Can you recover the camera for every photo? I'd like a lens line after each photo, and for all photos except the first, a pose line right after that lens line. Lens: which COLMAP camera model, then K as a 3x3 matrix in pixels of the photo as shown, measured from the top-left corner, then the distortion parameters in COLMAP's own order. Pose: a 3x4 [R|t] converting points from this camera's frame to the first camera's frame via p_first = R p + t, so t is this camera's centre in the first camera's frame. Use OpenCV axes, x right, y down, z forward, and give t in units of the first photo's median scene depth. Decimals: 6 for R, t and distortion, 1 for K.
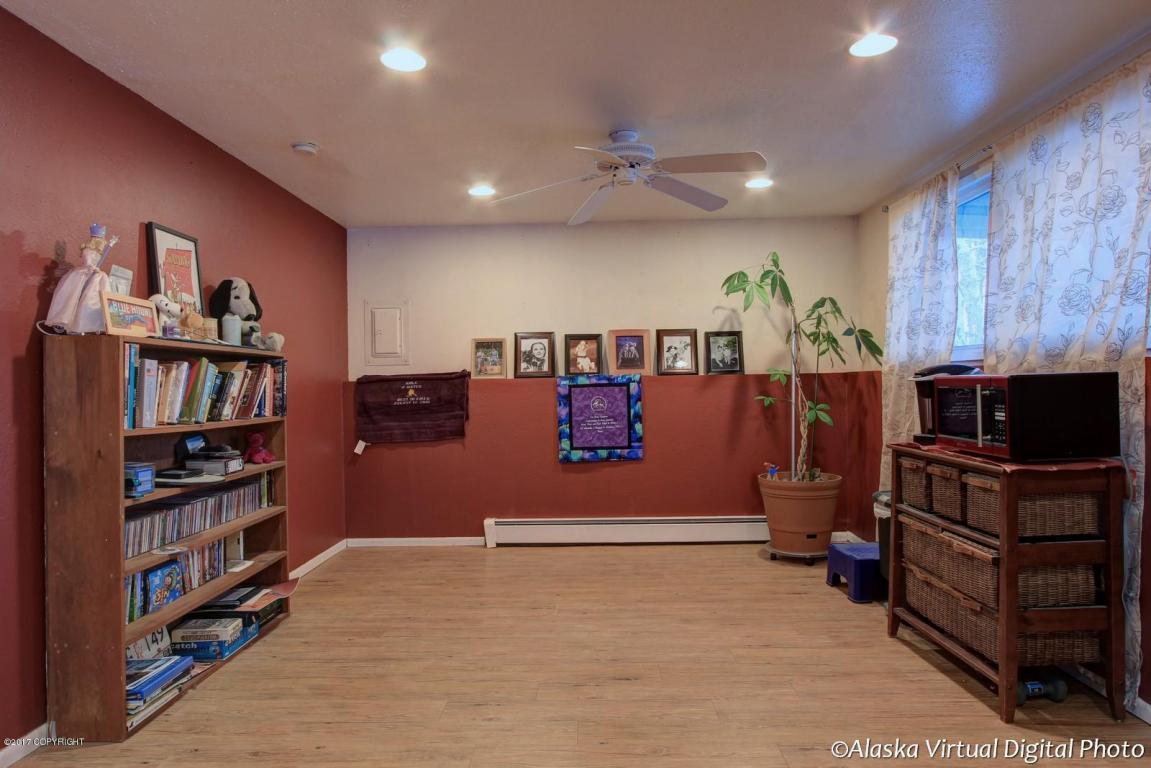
lens RADIAL K [[706.3, 0, 575.5], [0, 706.3, 384.0], [0, 0, 1]] dist [-0.013744, 0.002710]
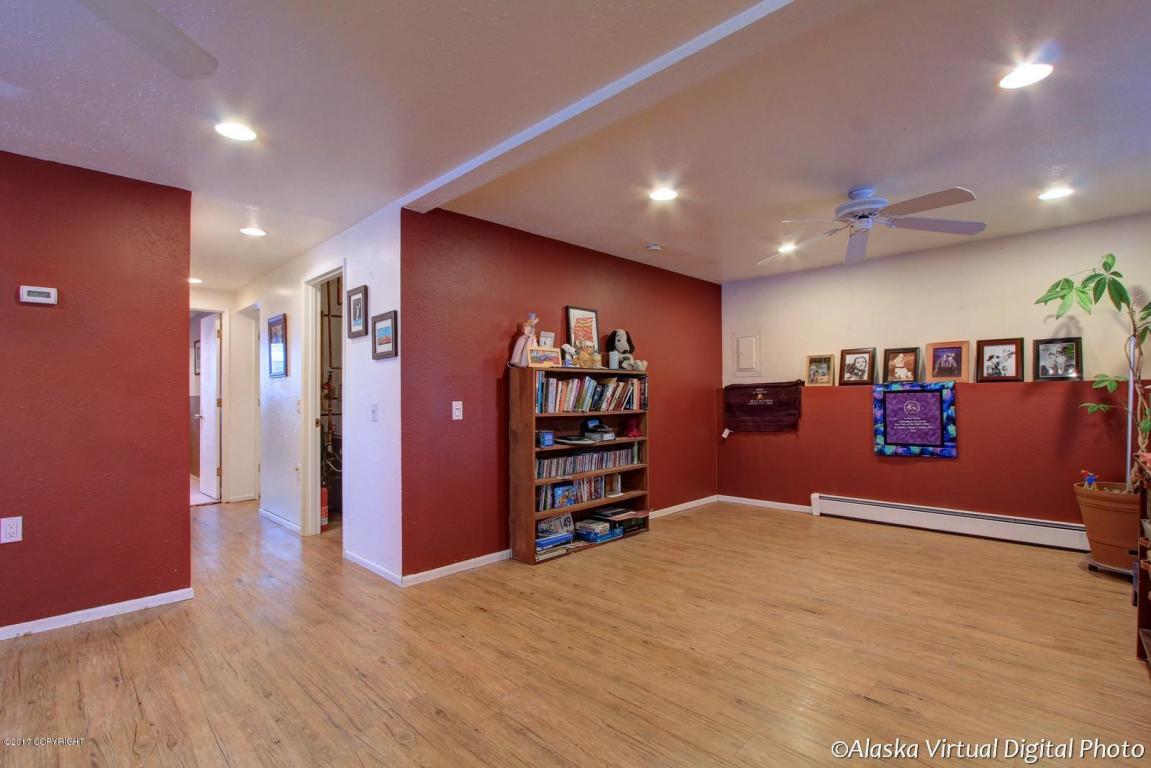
lens RADIAL K [[534.4, 0, 573.3], [0, 534.4, 383.5], [0, 0, 1]] dist [-0.011616, 0.001235]
pose [[0.729294, -0.006809, -0.684166, 0.327555], [0.000562, 0.999956, -0.009353, -0.004920], [0.684200, 0.006436, 0.729266, -0.038301]]
